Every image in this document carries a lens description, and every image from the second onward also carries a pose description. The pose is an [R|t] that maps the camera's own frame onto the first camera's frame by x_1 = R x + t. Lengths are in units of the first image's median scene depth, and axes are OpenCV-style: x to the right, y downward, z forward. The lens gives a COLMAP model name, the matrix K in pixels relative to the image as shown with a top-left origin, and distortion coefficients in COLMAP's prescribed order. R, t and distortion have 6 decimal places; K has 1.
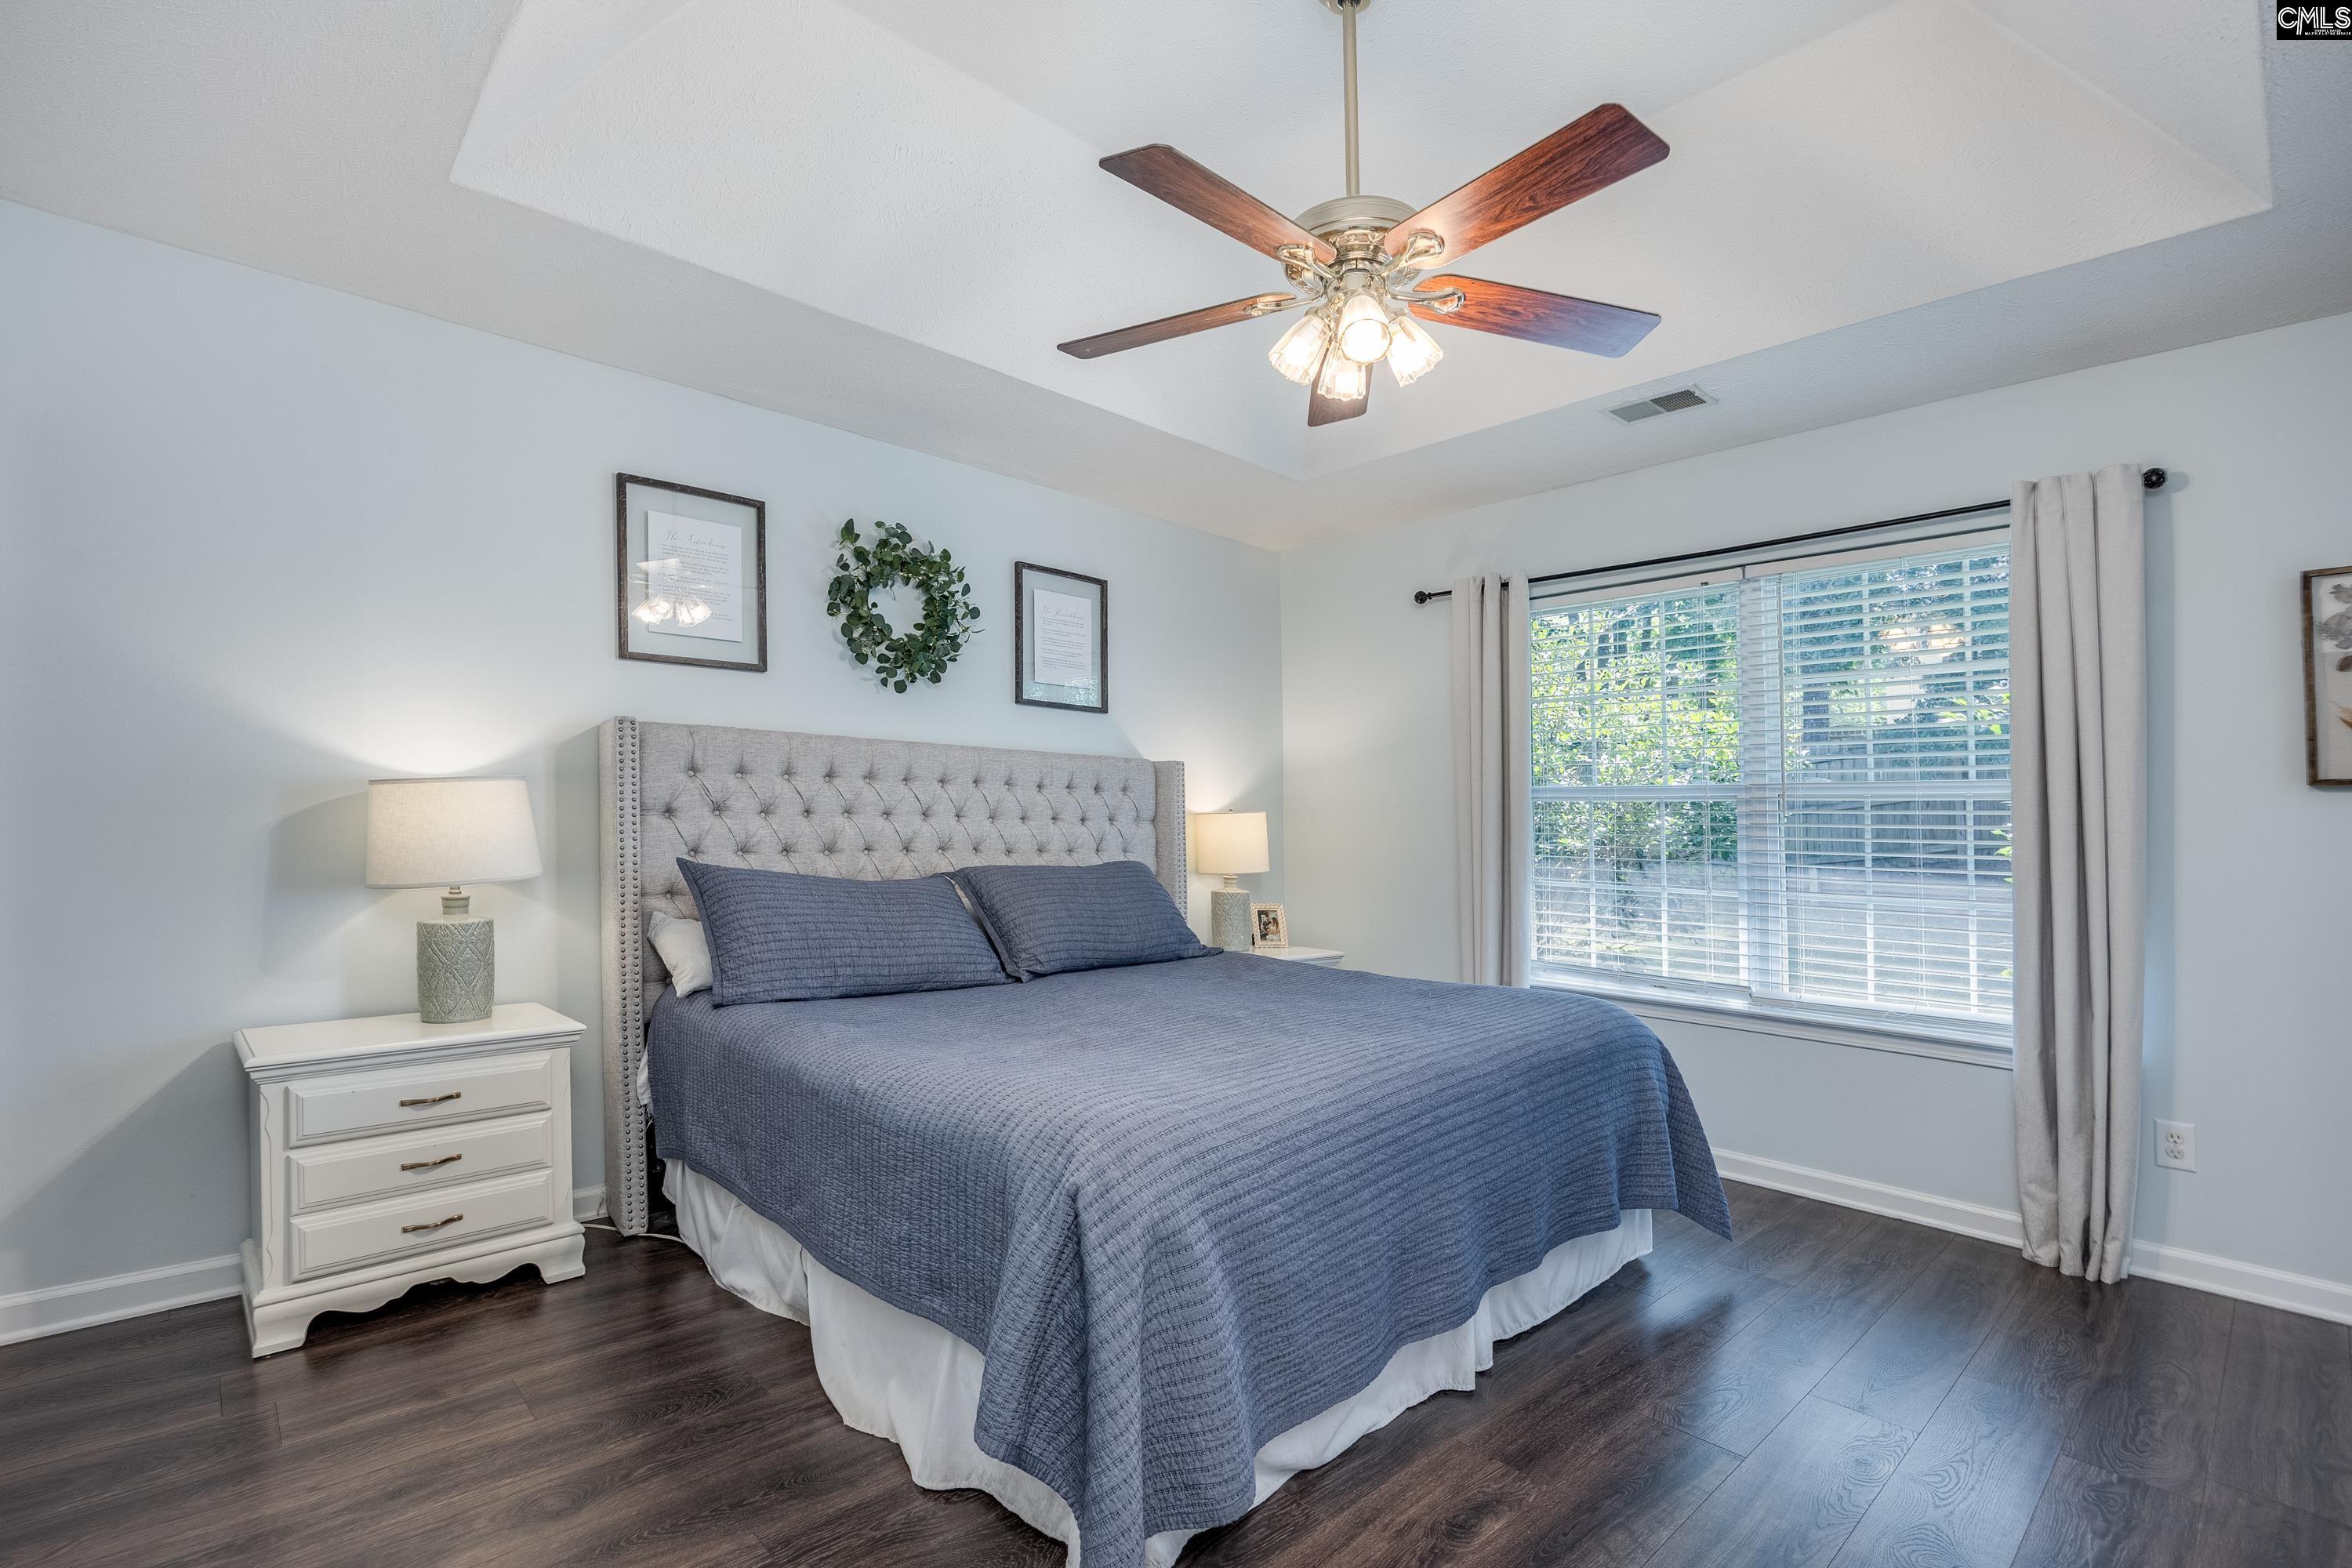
lens RADIAL K [[1078.4, 0, 1181.4], [0, 1078.4, 821.5], [0, 0, 1]] dist [-0.013048, 0.000062]
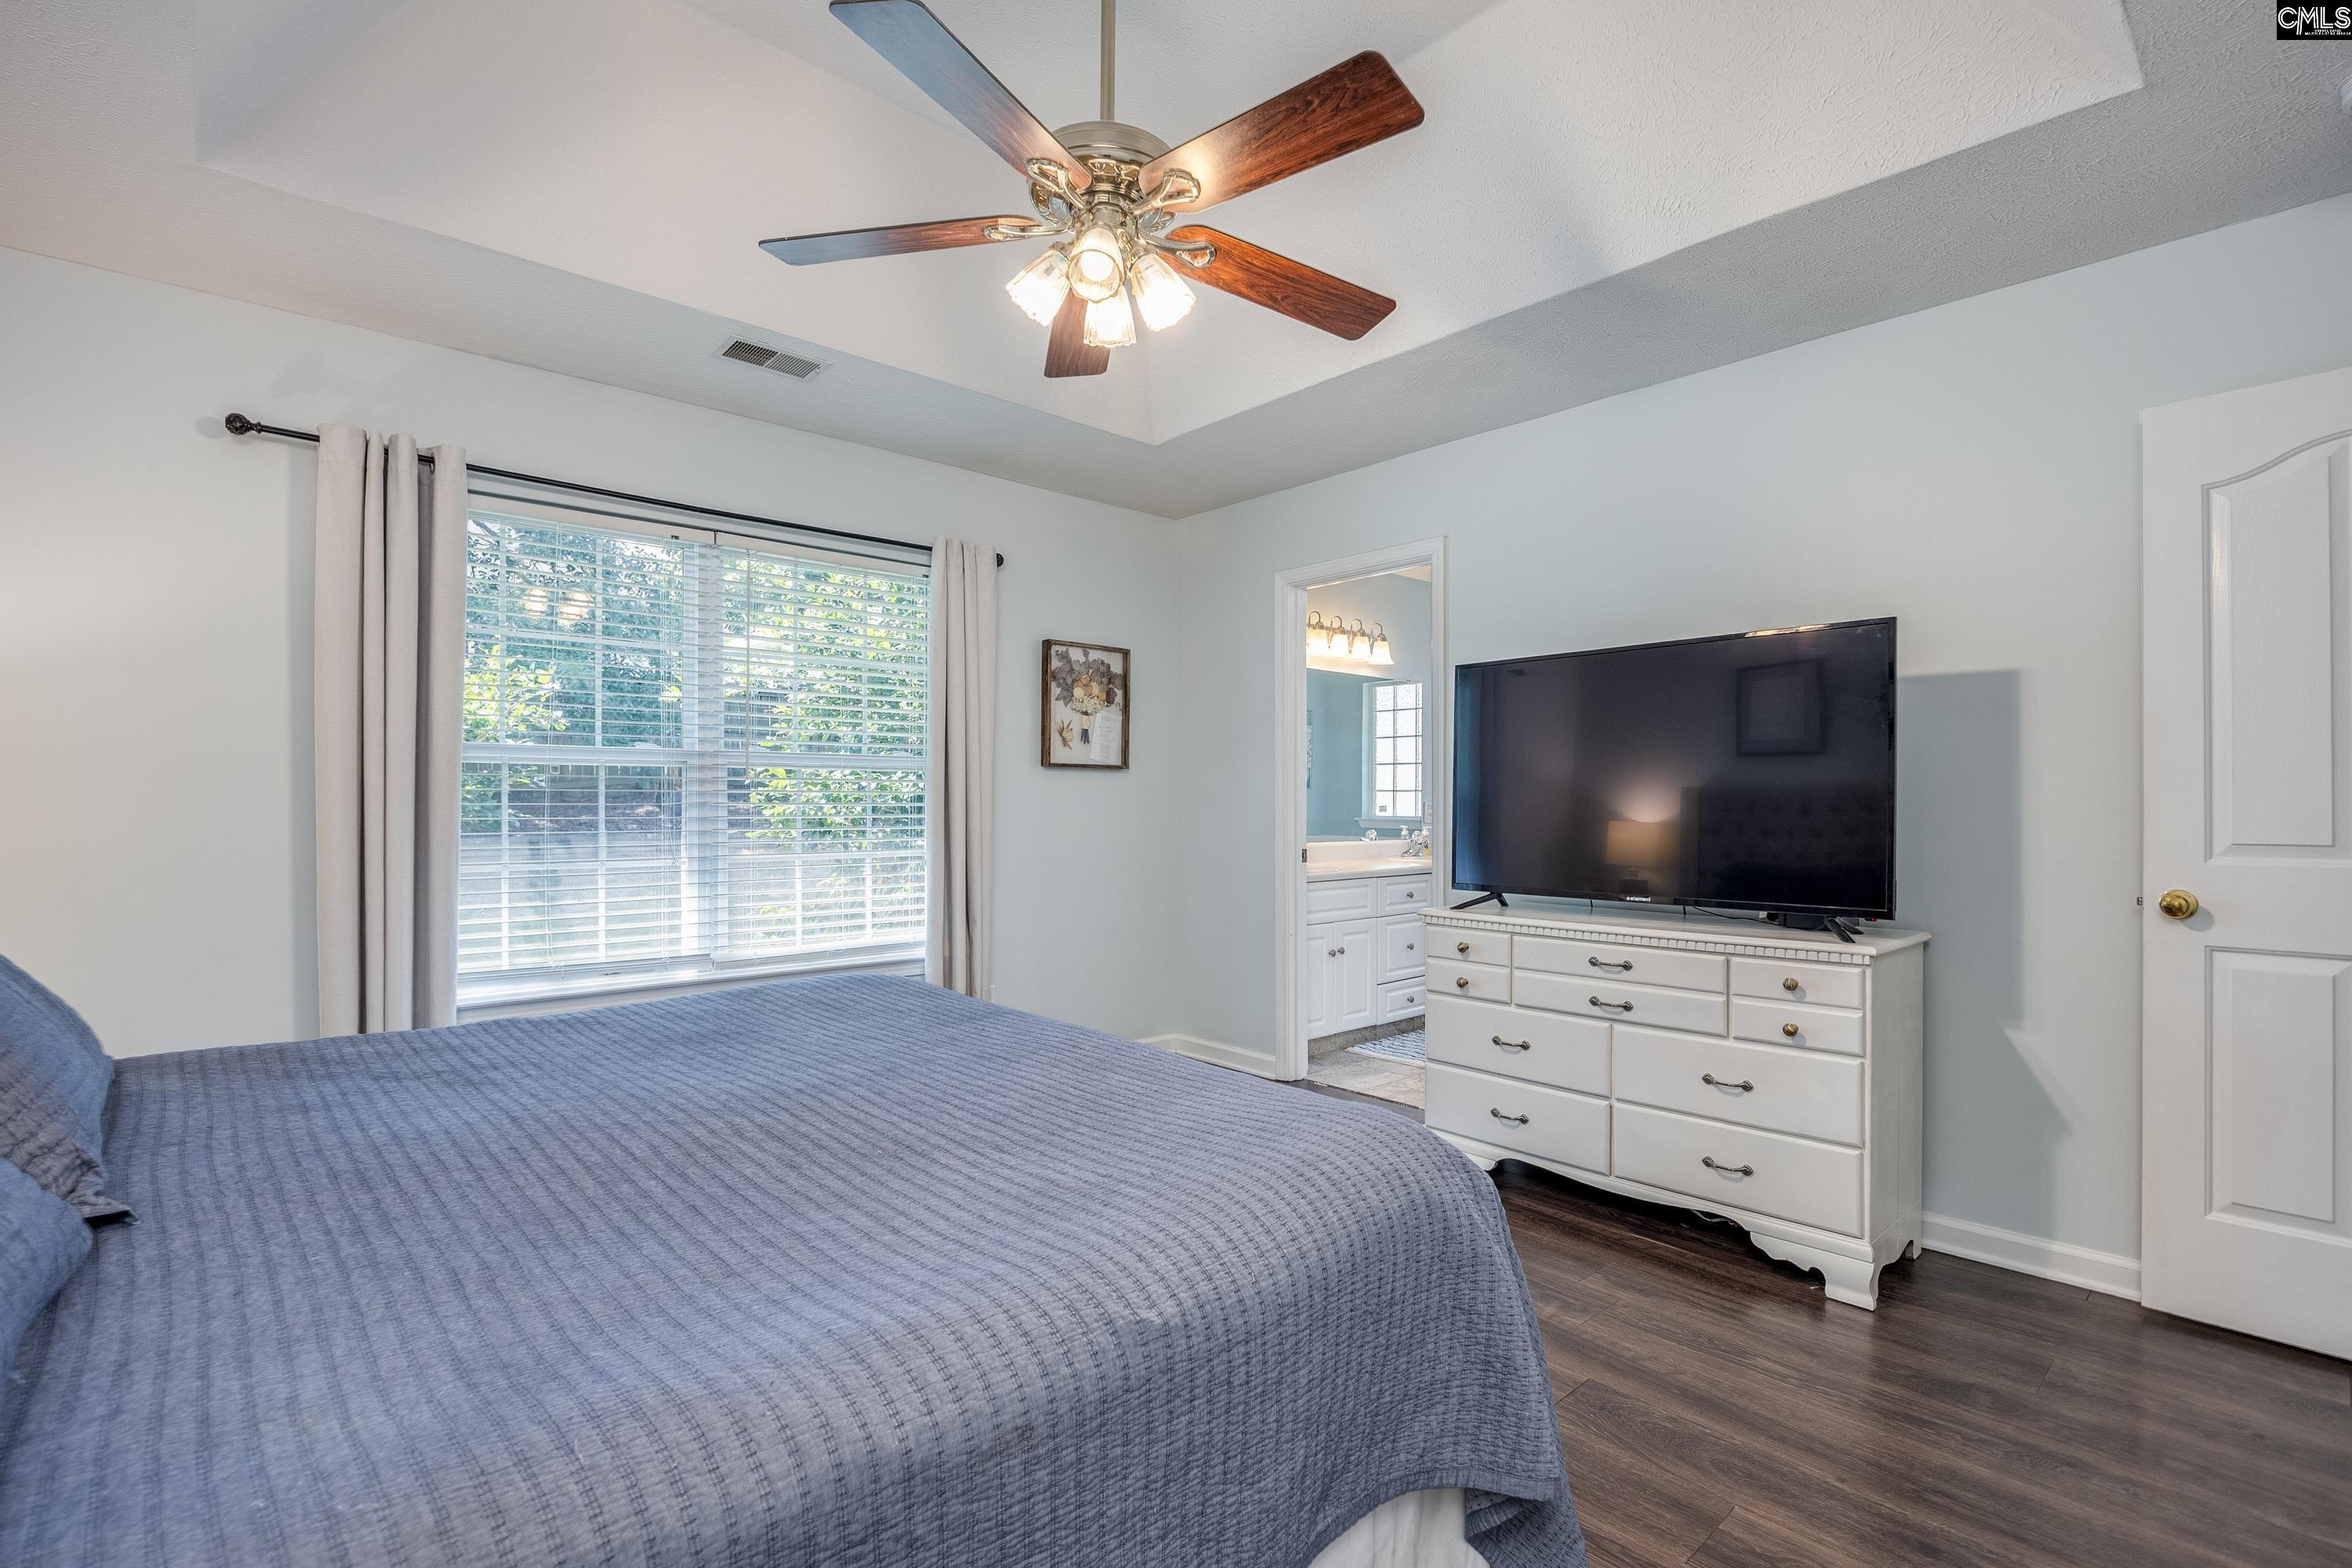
lens RADIAL K [[1069.4, 0, 1183.7], [0, 1069.4, 788.9], [0, 0, 1]] dist [-0.018488, -0.000026]
pose [[0.011057, -0.007741, 0.999909, -0.250381], [-0.007508, 0.999941, 0.007825, -0.005580], [-0.999911, -0.007594, 0.010998, 0.301790]]
